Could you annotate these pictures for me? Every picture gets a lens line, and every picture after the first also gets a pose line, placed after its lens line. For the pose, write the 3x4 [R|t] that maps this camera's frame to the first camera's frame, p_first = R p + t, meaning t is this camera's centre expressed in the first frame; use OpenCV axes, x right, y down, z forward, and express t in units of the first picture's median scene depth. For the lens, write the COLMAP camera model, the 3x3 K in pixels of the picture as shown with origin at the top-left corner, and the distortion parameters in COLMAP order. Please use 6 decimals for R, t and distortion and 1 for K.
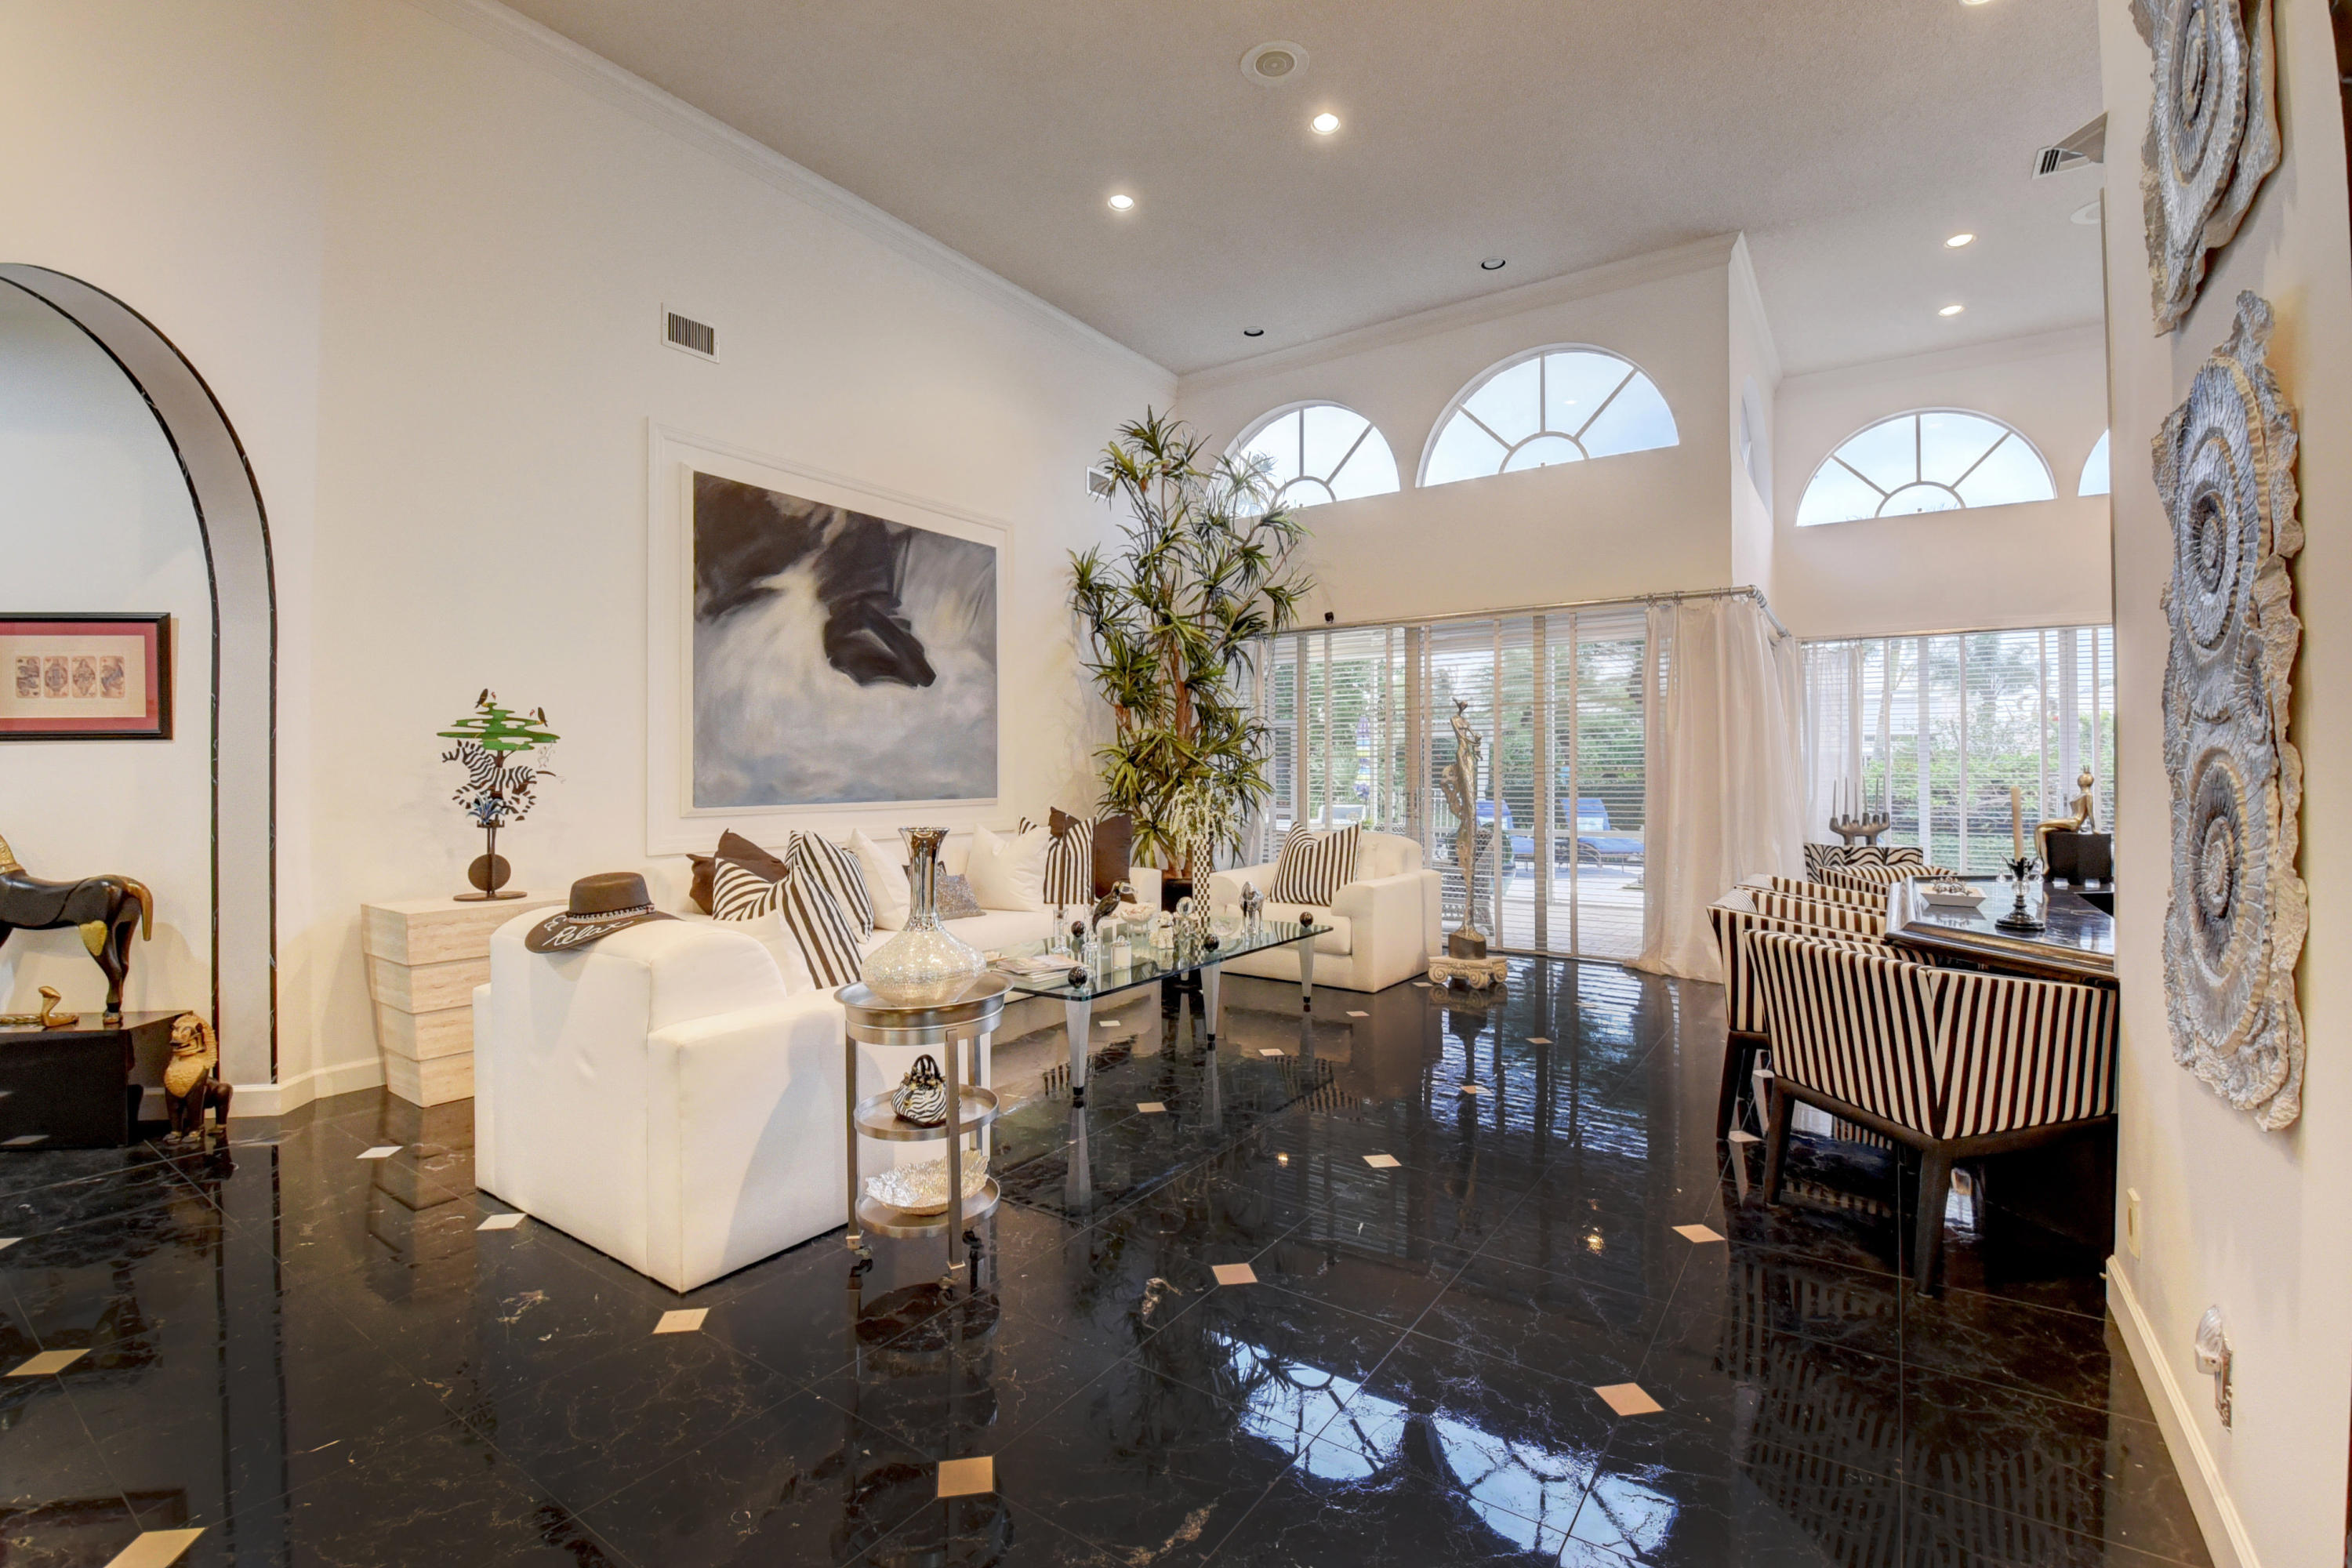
lens RADIAL K [[1027.6, 0, 1164.9], [0, 1027.6, 759.2], [0, 0, 1]] dist [-0.002628, -0.012986]
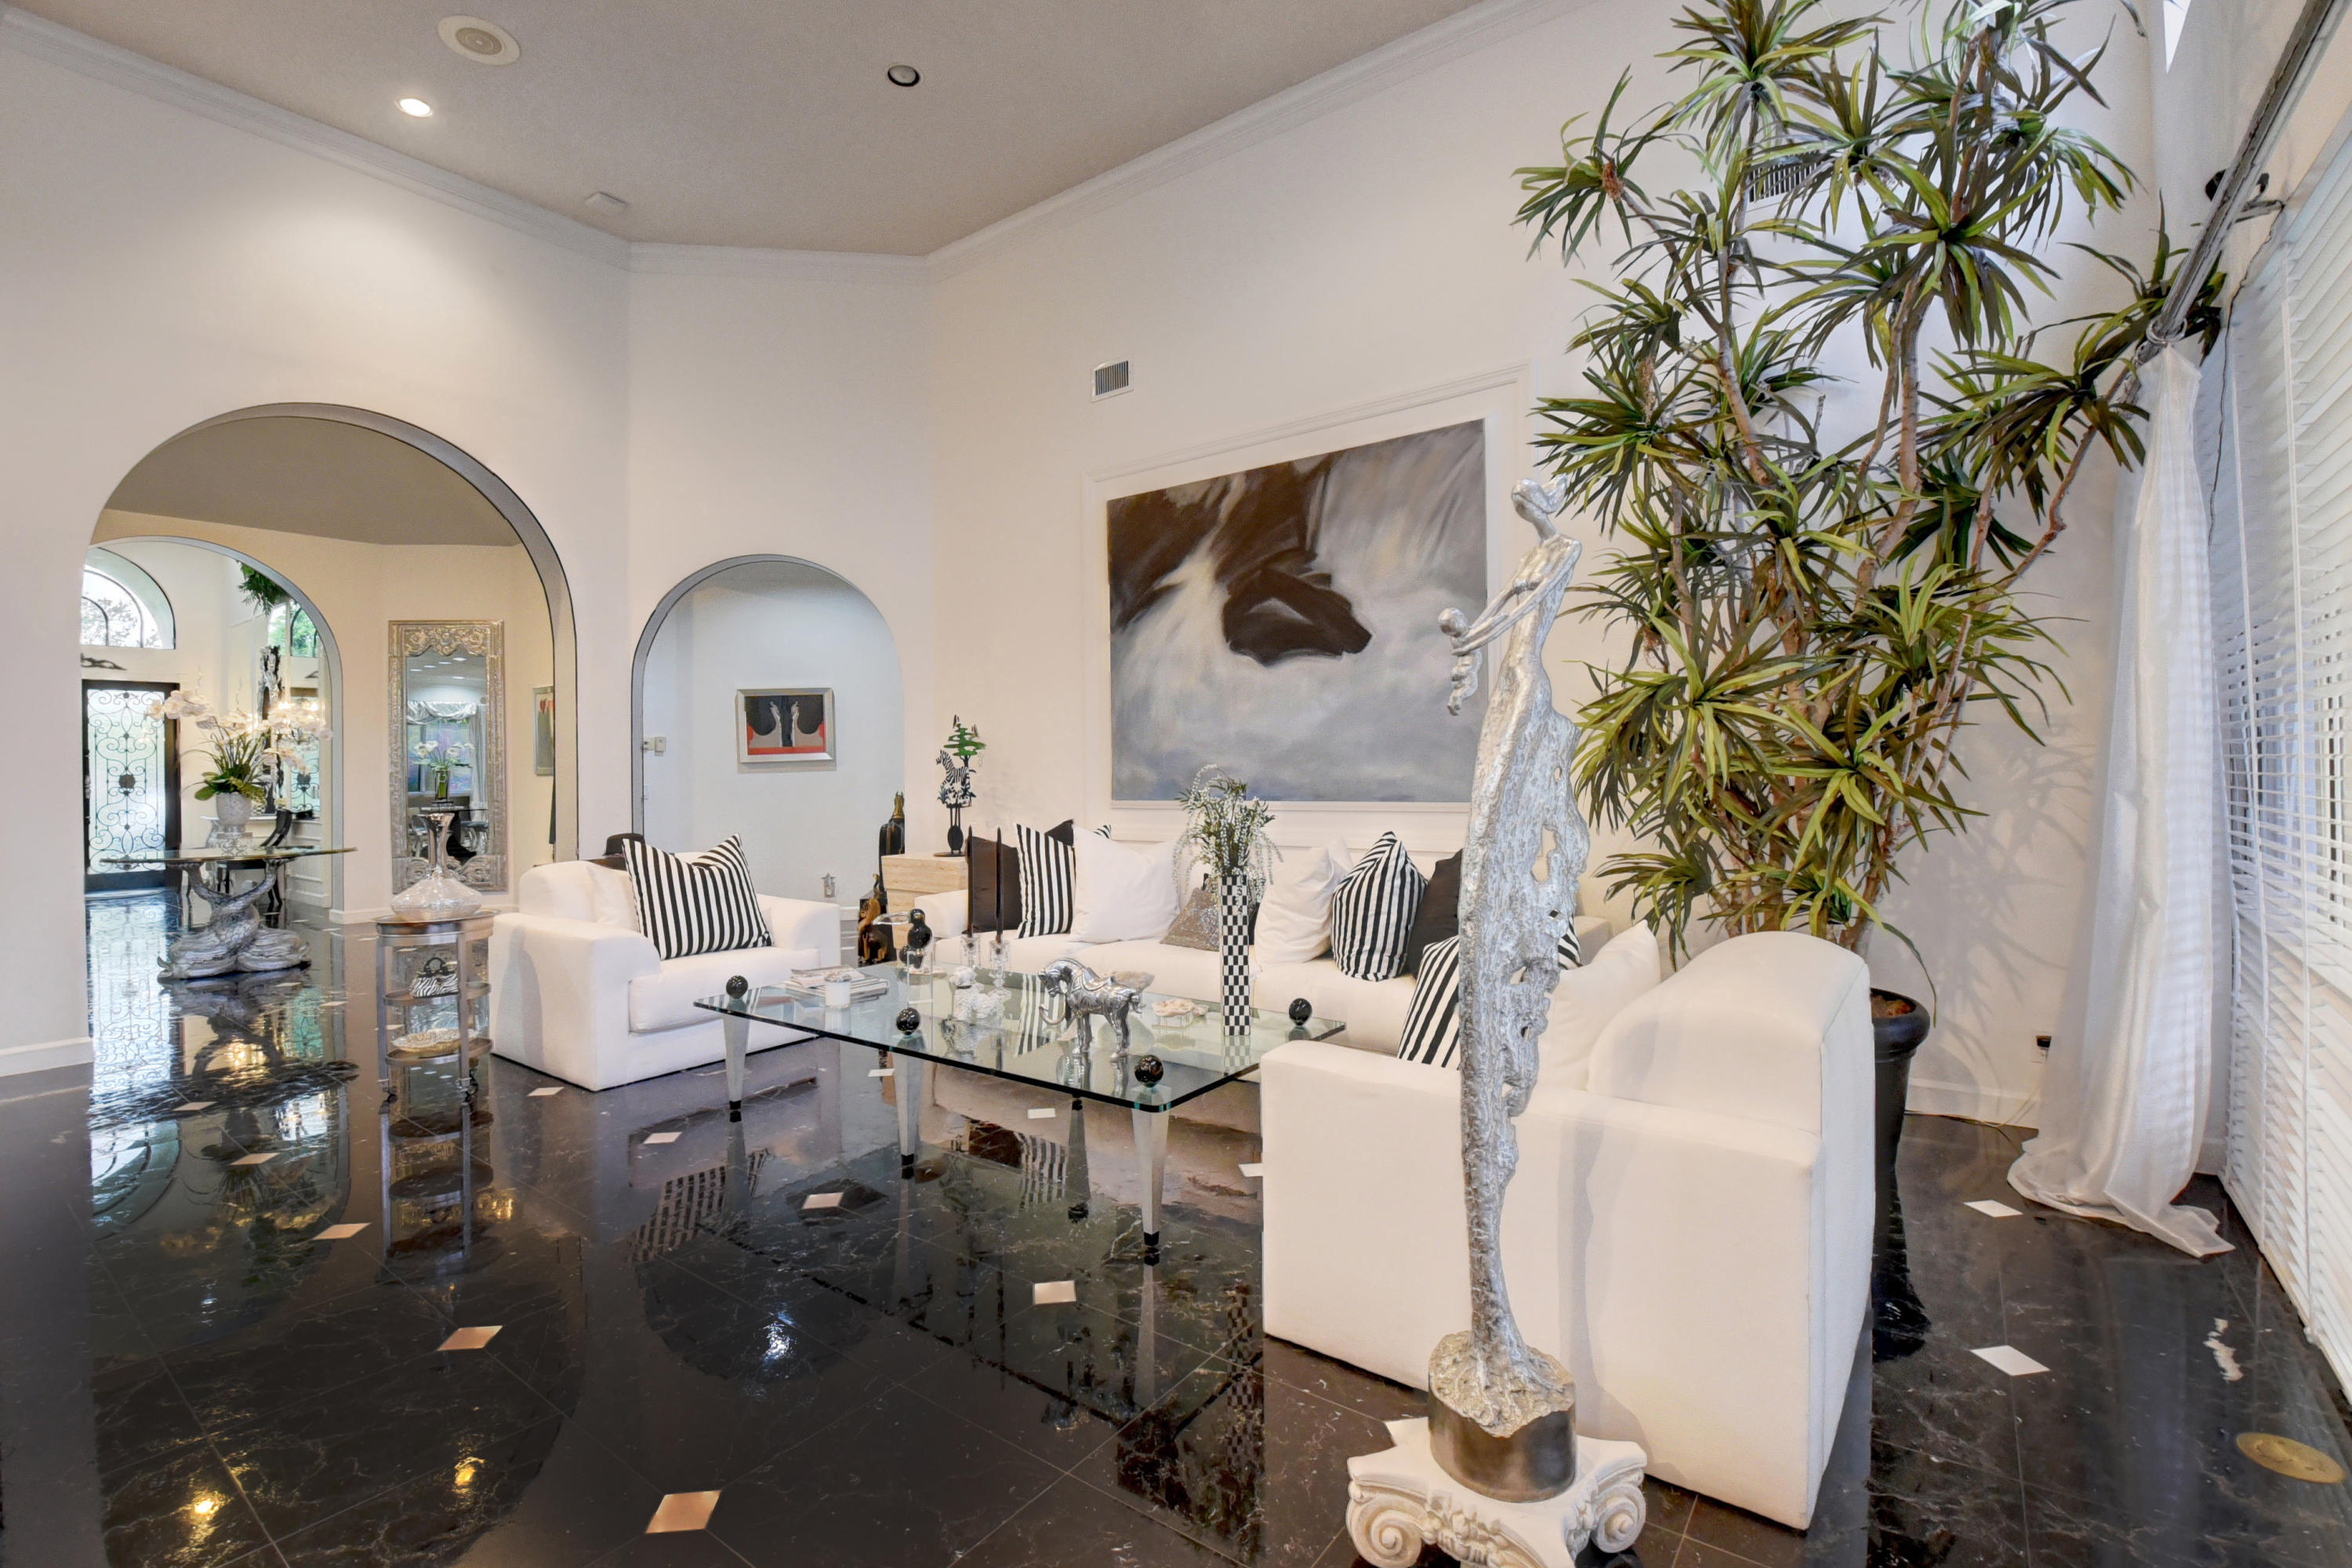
lens RADIAL K [[1027.6, 0, 1174.3], [0, 1027.6, 775.9], [0, 0, 1]] dist [-0.002628, -0.012986]
pose [[-0.037299, 0.003809, -0.999297, 0.581954], [0.023555, 0.999718, 0.002931, 0.016653], [0.999027, -0.023429, -0.037378, 0.967826]]
